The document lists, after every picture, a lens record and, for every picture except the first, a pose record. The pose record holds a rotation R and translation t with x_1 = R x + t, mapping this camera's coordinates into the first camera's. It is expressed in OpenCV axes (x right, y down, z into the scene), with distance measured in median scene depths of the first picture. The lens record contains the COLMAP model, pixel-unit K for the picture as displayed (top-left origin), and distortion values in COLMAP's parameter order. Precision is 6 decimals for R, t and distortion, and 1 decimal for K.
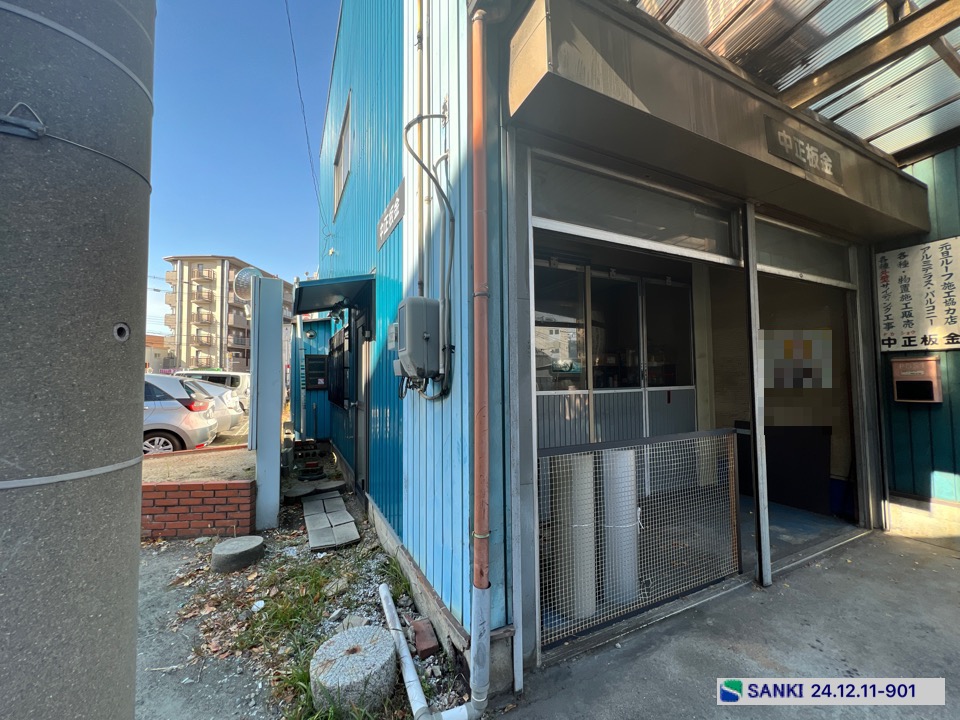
lens RADIAL K [[385.7, 0, 477.6], [0, 385.7, 357.8], [0, 0, 1]] dist [-0.003196, 0.000605]
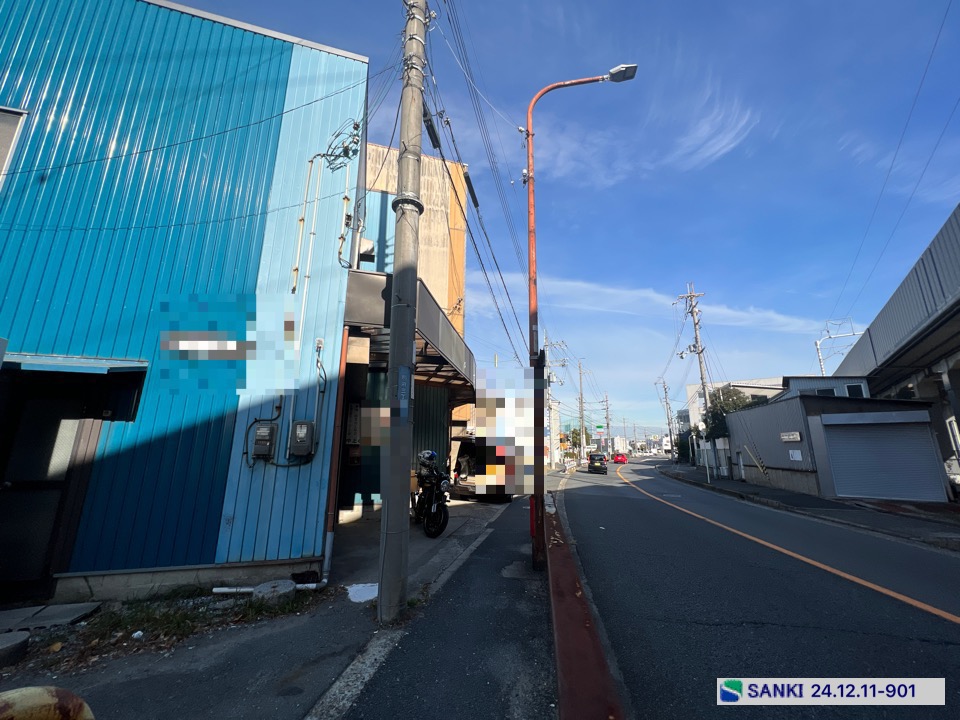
lens RADIAL K [[385.7, 0, 477.6], [0, 385.7, 357.8], [0, 0, 1]] dist [-0.003196, 0.000605]
pose [[0.167085, 0.242845, 0.955567, -1.479284], [-0.054346, 0.969987, -0.237007, -0.017079], [-0.984444, -0.012331, 0.175268, -0.282540]]
